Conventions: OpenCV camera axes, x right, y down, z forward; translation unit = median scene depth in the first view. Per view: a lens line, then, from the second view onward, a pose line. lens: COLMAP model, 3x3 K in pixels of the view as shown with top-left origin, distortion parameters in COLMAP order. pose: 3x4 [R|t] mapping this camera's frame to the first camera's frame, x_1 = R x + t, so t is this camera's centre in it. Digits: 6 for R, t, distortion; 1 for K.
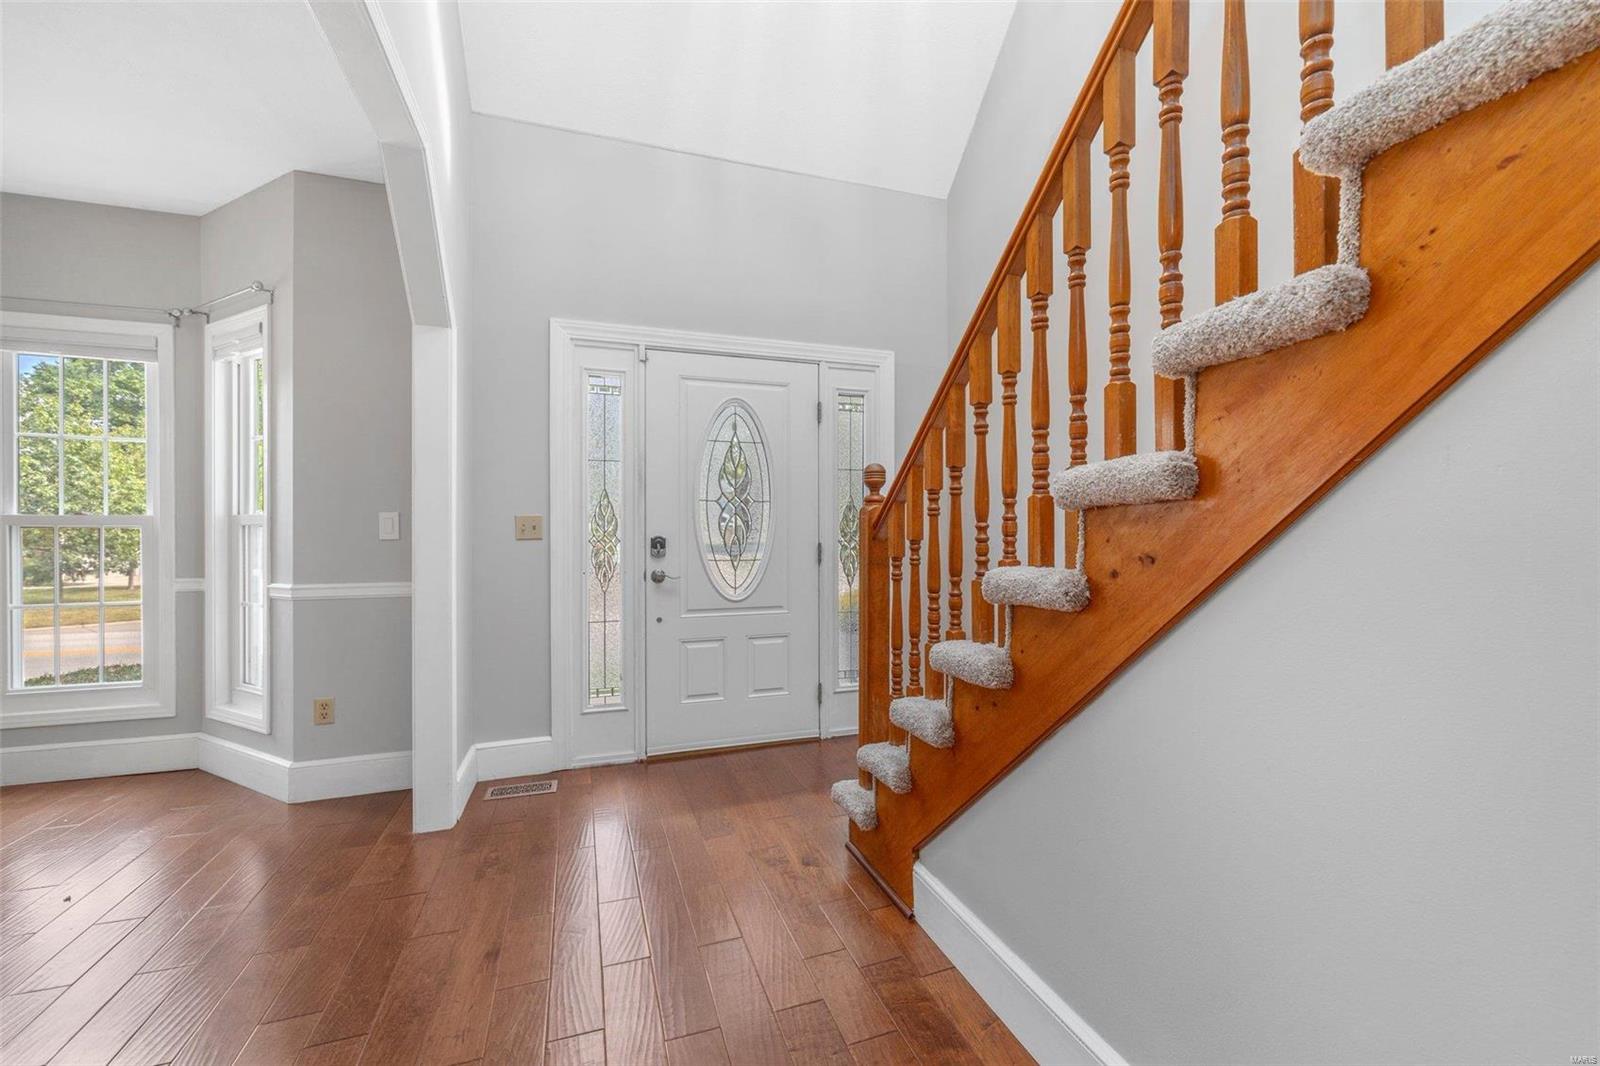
lens RADIAL K [[646.3, 0, 801.3], [0, 646.3, 528.7], [0, 0, 1]] dist [-0.001910, 0.001304]
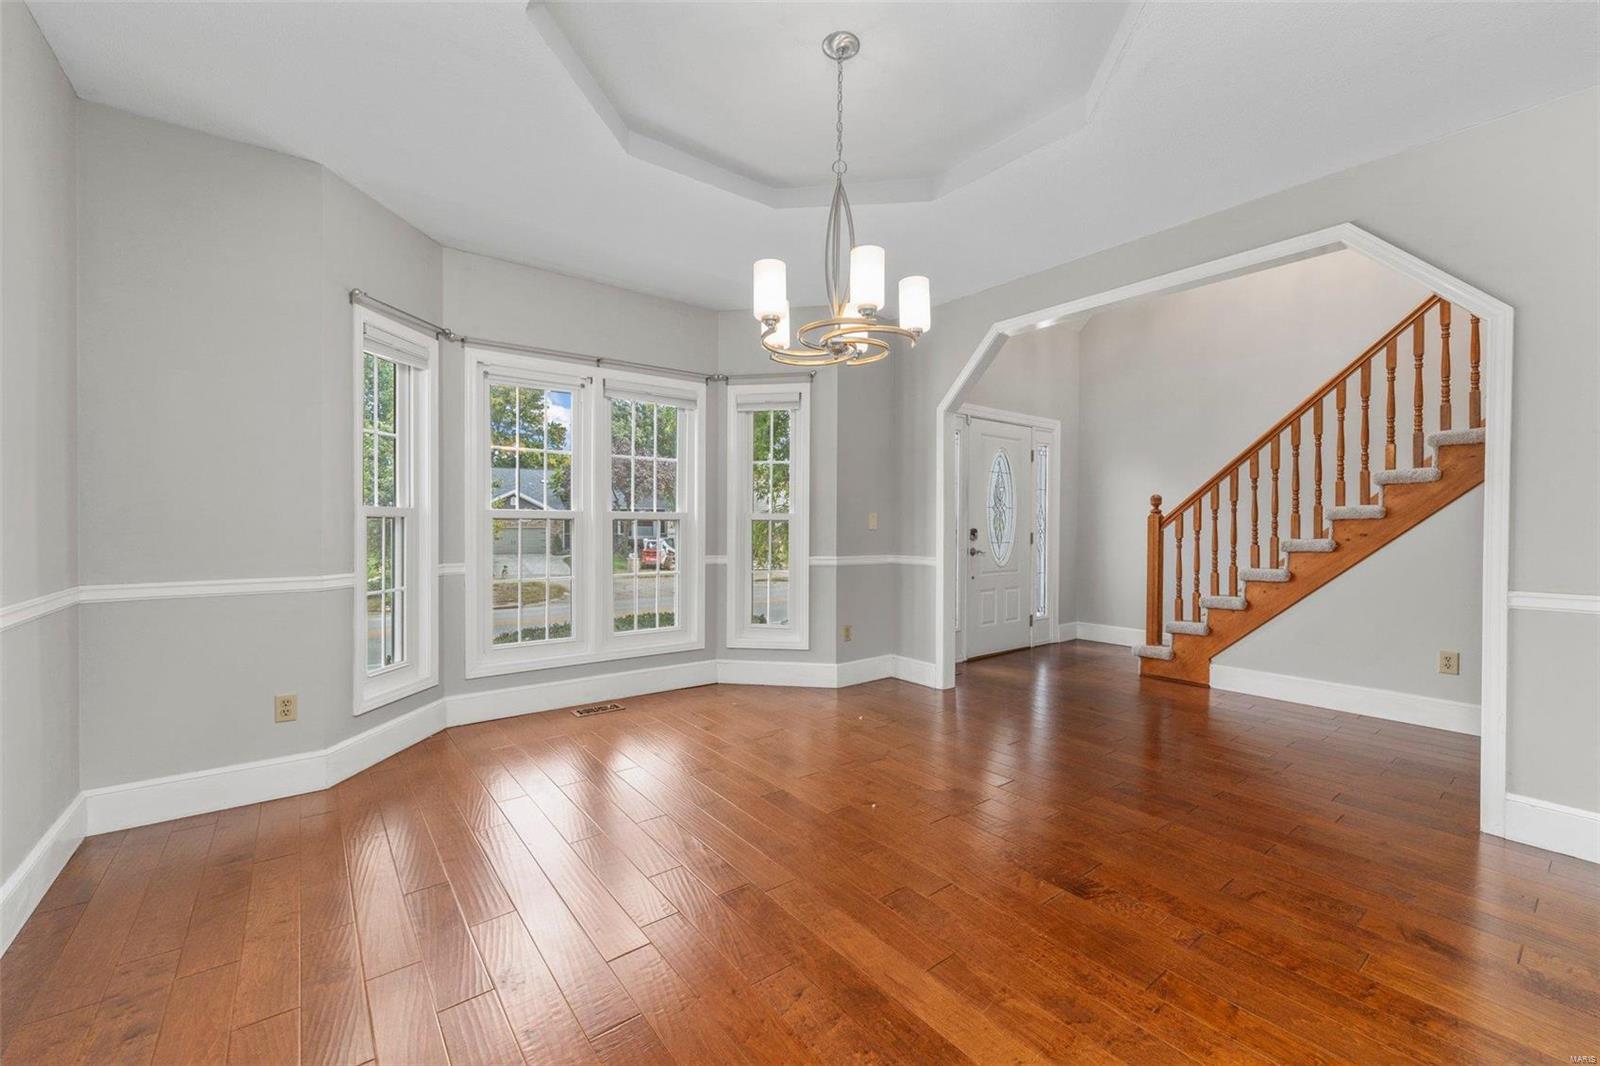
lens RADIAL K [[646.3, 0, 794.2], [0, 646.3, 531.2], [0, 0, 1]] dist [-0.001910, 0.001304]
pose [[0.946238, 0.001214, 0.323468, -1.234097], [-0.006141, 0.999880, 0.014214, -0.001207], [-0.323412, -0.015436, 0.946132, -0.458742]]
